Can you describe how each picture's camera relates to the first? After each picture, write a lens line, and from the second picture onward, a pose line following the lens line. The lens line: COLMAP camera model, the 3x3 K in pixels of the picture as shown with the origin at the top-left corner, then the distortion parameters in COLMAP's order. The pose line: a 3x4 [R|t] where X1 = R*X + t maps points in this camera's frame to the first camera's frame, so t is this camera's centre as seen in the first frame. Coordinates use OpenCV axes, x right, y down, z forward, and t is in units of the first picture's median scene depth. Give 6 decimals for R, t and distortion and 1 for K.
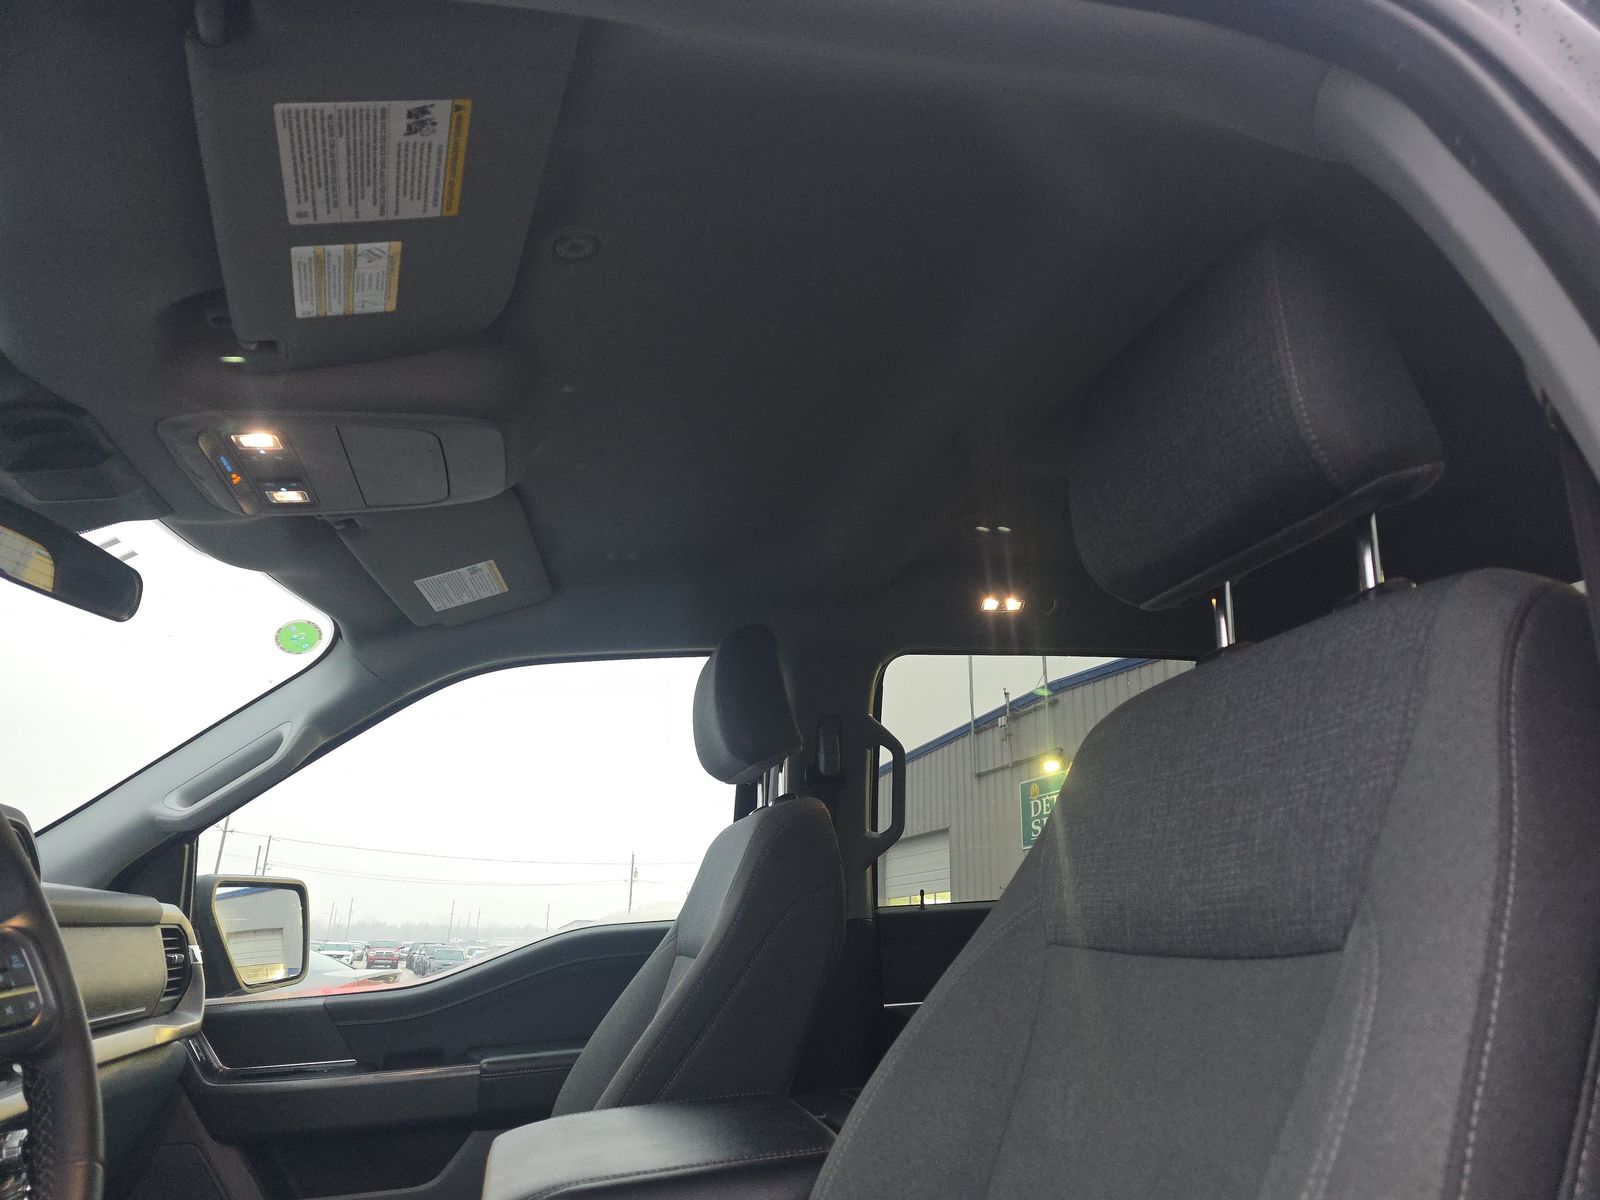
lens RADIAL K [[1070.7, 0, 801.6], [0, 1070.7, 625.0], [0, 0, 1]] dist [0.003661, -0.000771]
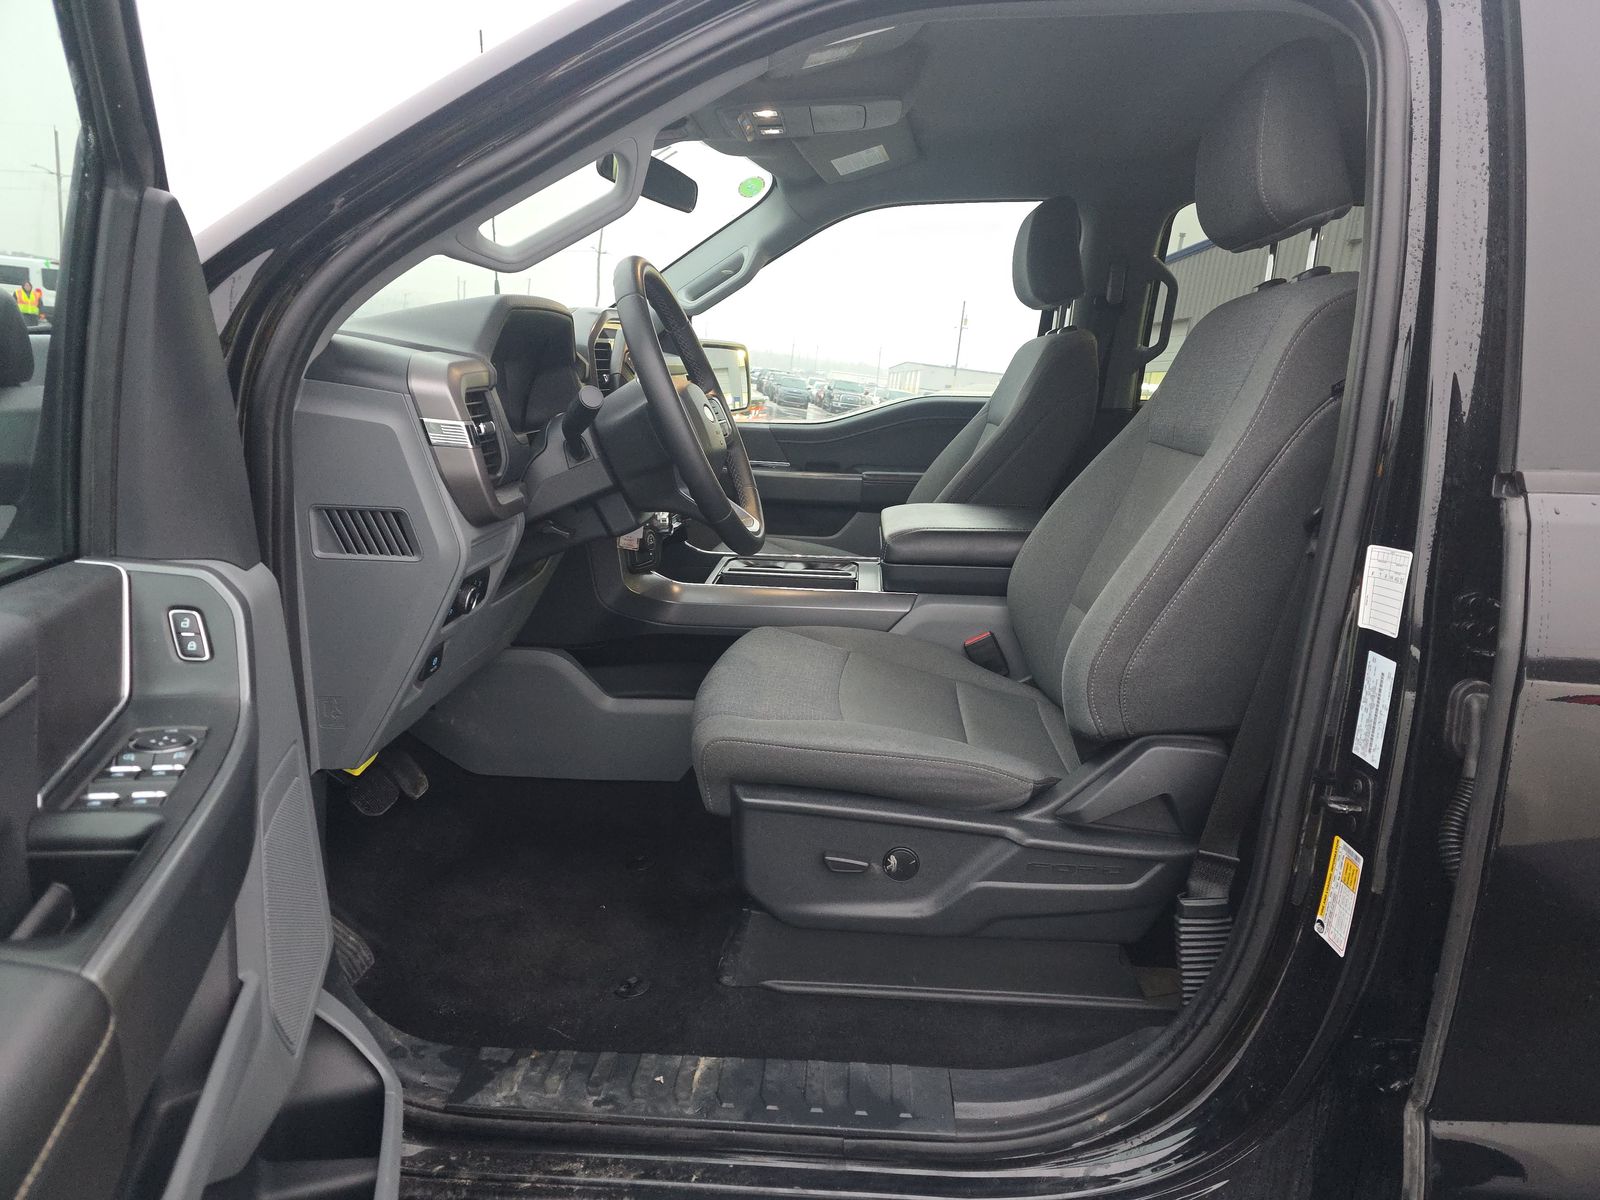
lens RADIAL K [[1070.7, 0, 801.6], [0, 1070.7, 625.0], [0, 0, 1]] dist [0.003661, -0.000771]
pose [[0.953814, 0.150954, -0.259715, 0.068817], [-0.006000, 0.873971, 0.485942, -0.177334], [0.300338, -0.461940, 0.834511, -0.482181]]
